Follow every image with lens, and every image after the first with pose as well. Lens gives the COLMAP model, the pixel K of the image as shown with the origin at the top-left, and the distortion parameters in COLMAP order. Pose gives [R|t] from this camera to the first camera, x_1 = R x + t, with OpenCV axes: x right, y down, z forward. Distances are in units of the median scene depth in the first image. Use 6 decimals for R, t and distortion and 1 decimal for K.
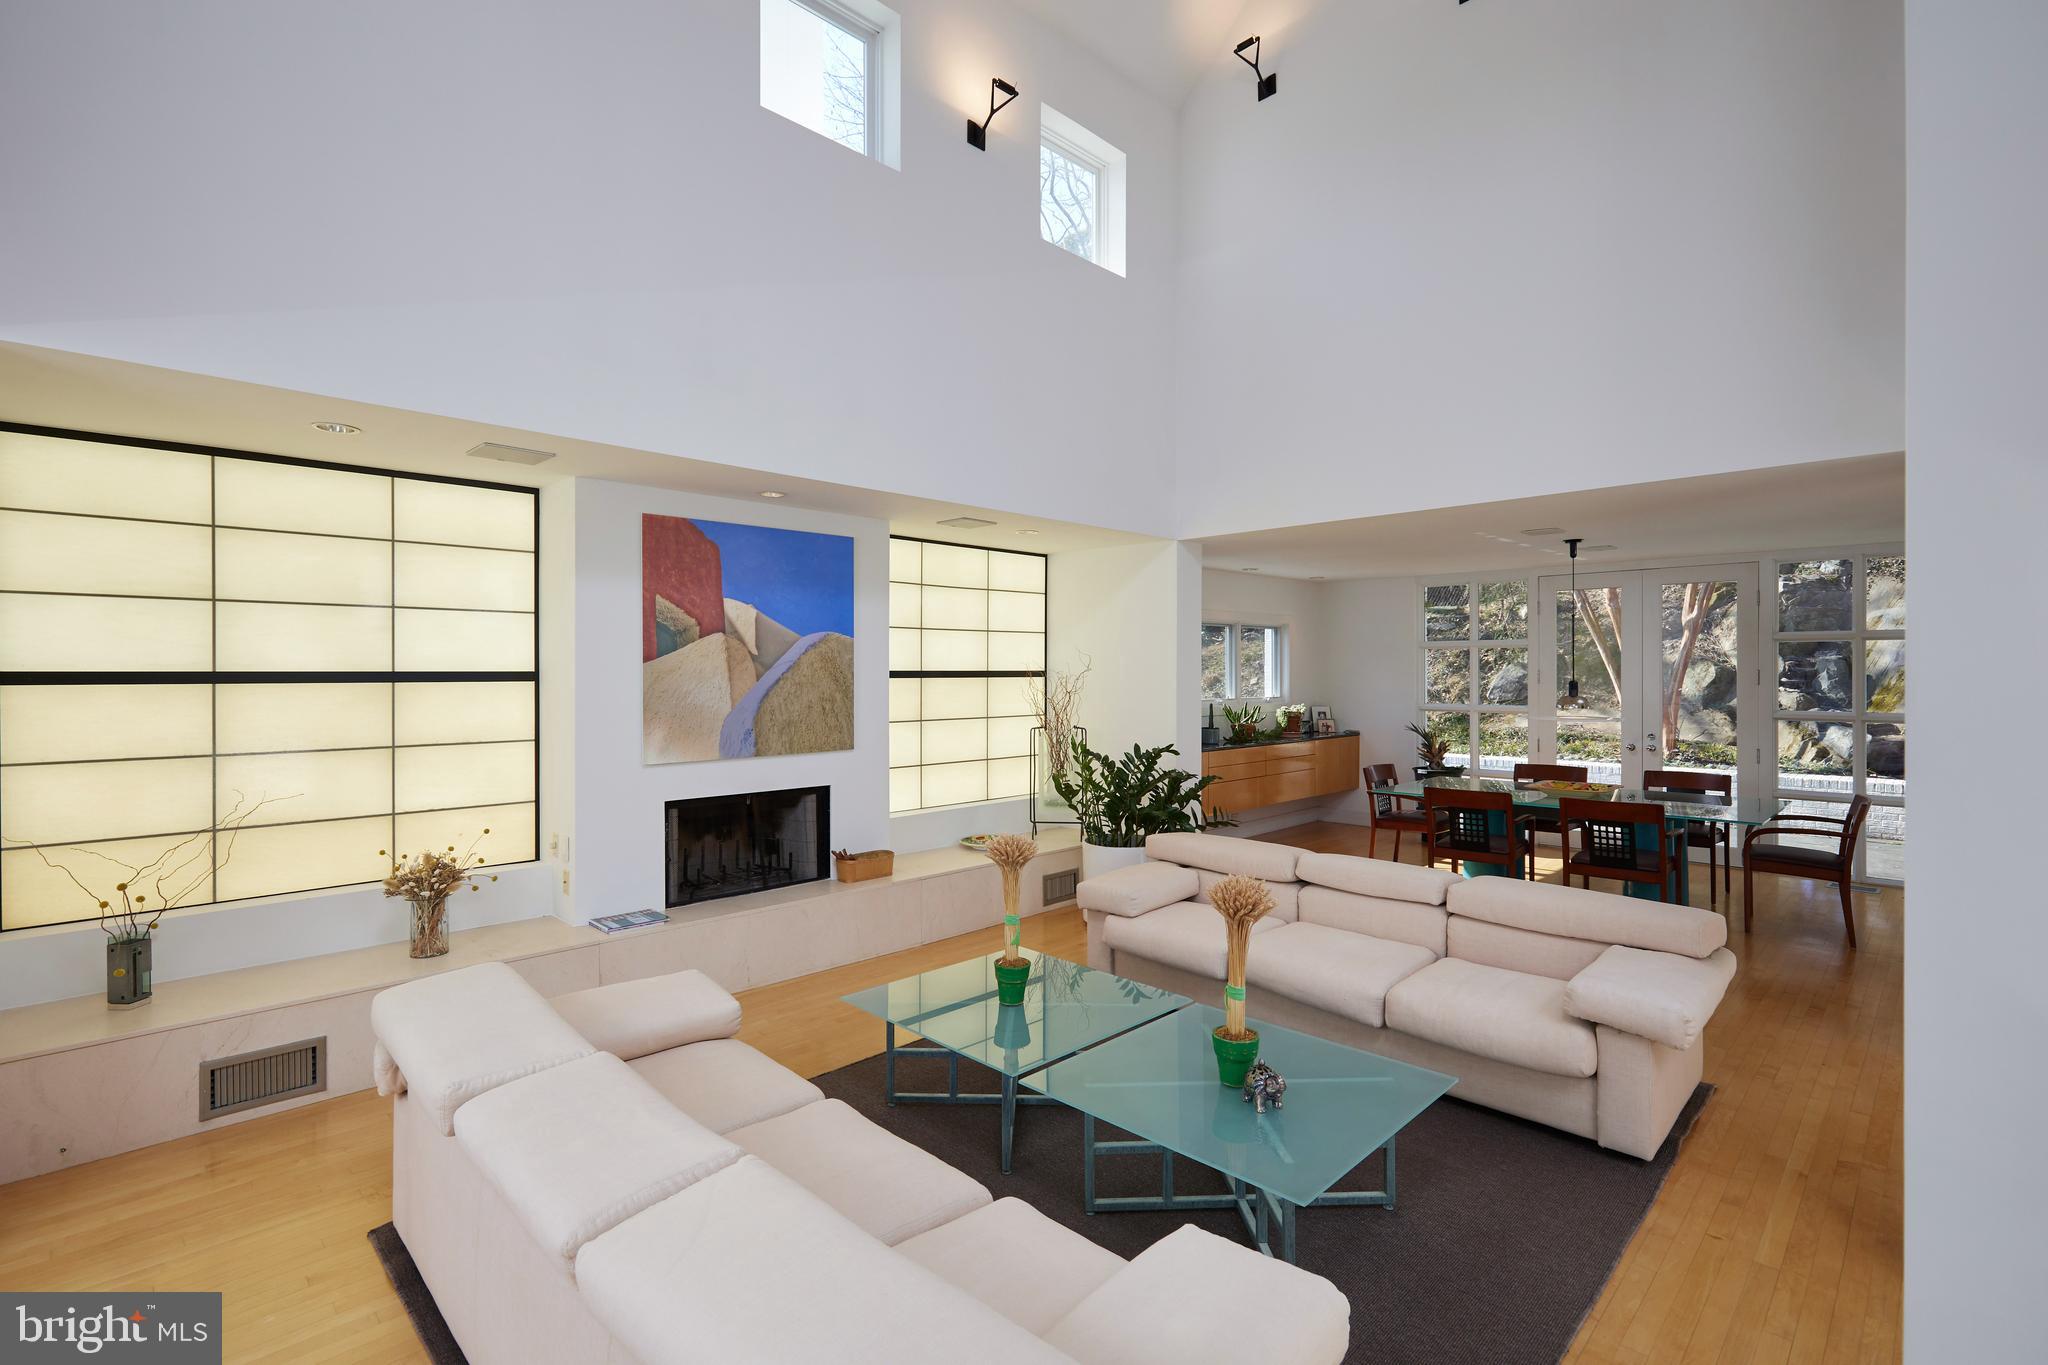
lens RADIAL K [[943.7, 0, 1029.0], [0, 943.7, 670.4], [0, 0, 1]] dist [0.000508, 0.000522]
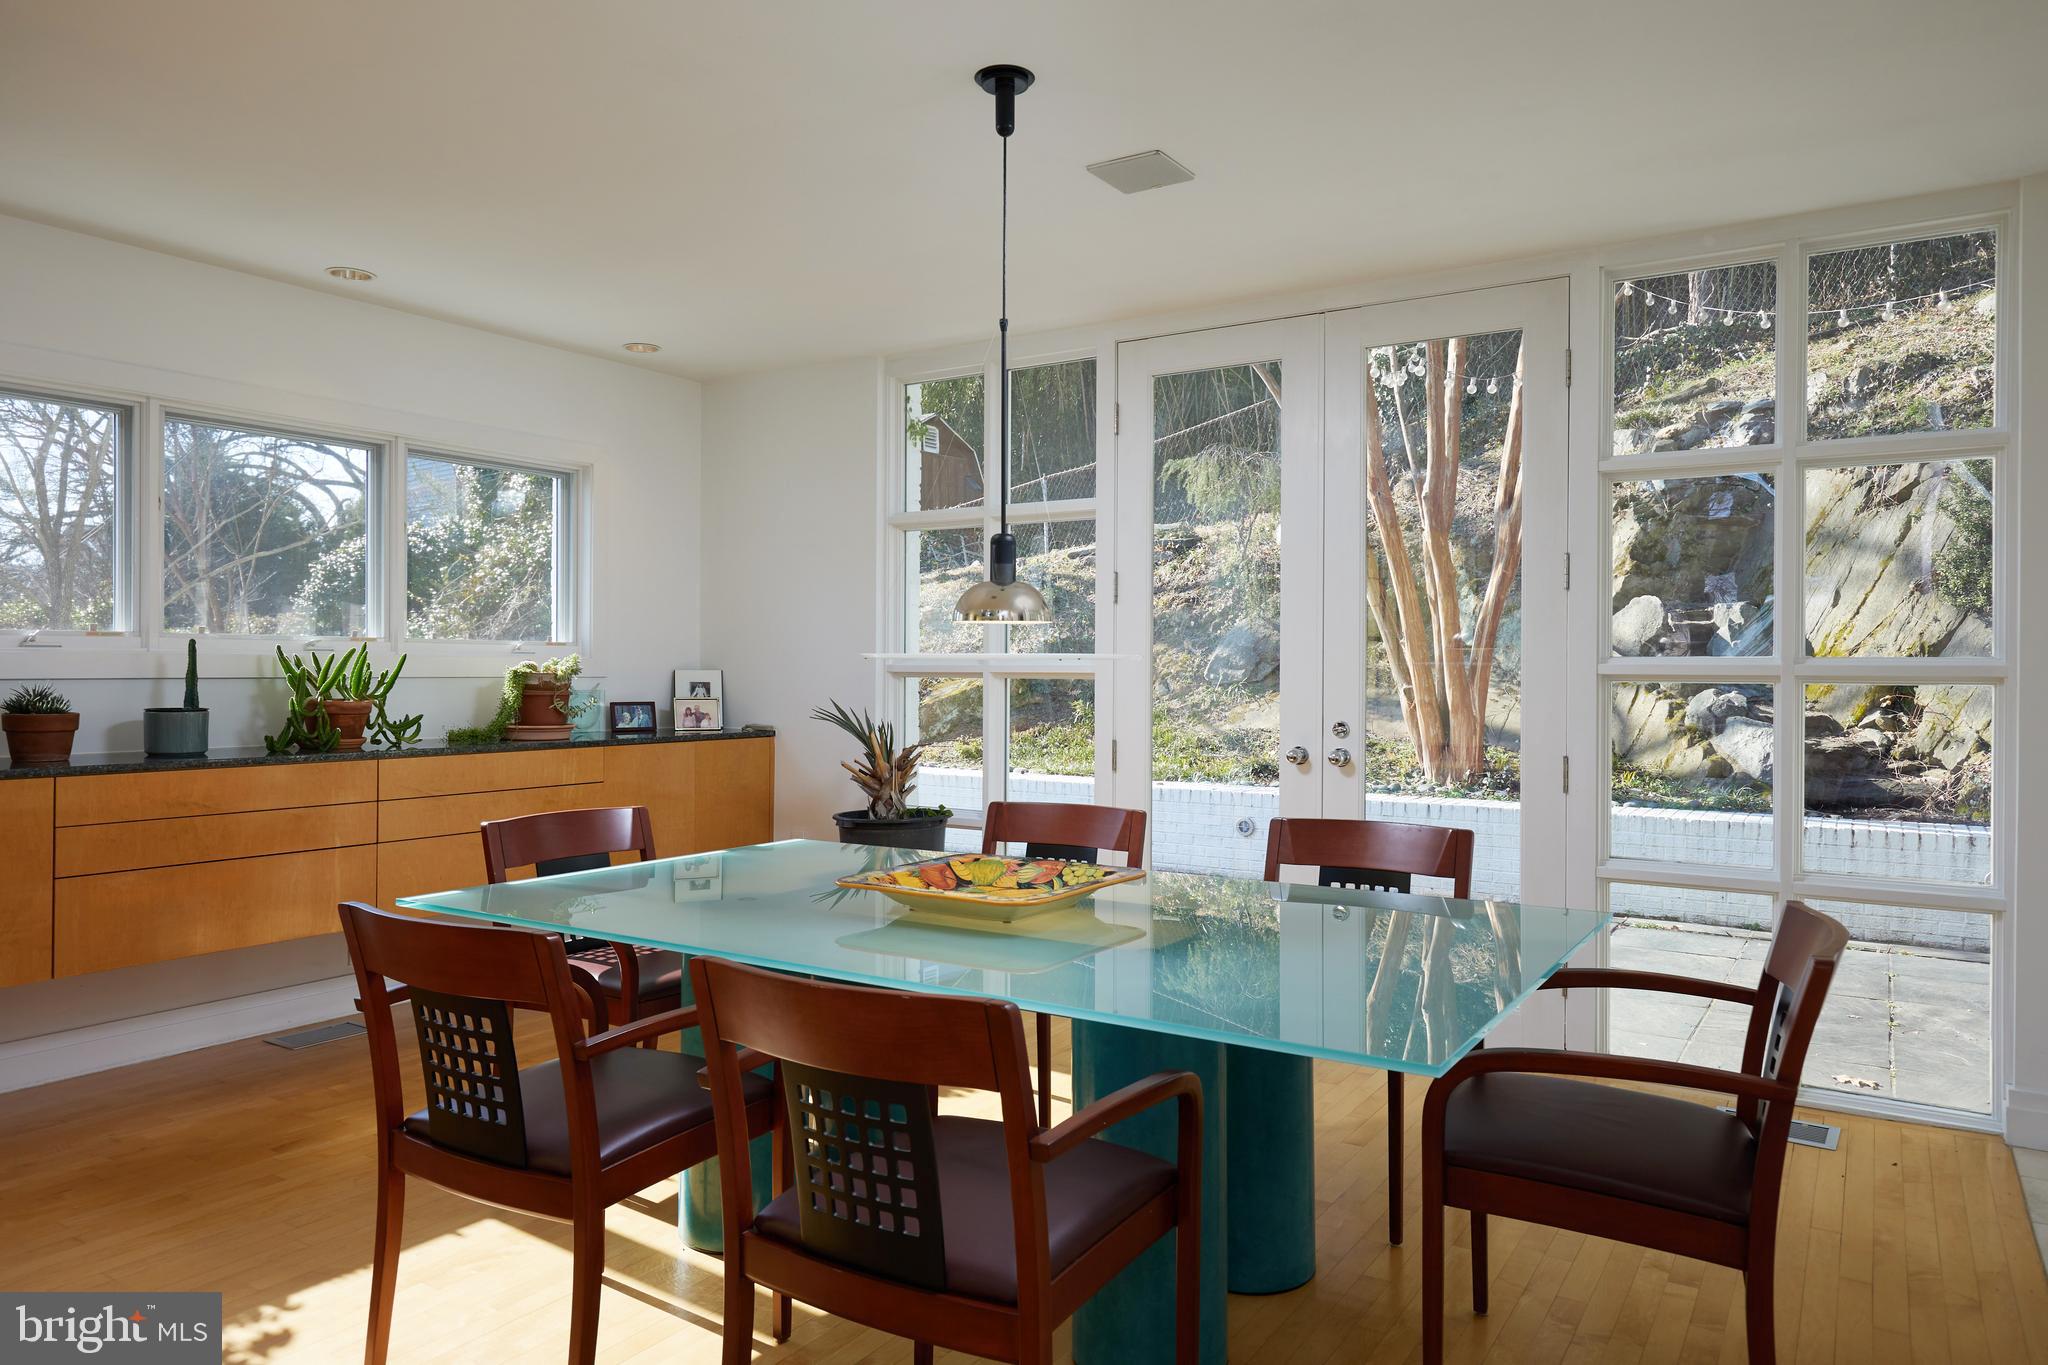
lens RADIAL K [[1302.1, 0, 1020.3], [0, 1302.1, 670.8], [0, 0, 1]] dist [-0.009765, -0.001511]
pose [[0.980147, 0.005577, 0.198193, 0.415399], [-0.005914, 0.999982, 0.001108, 0.045629], [-0.198183, -0.002258, 0.980162, 0.486999]]
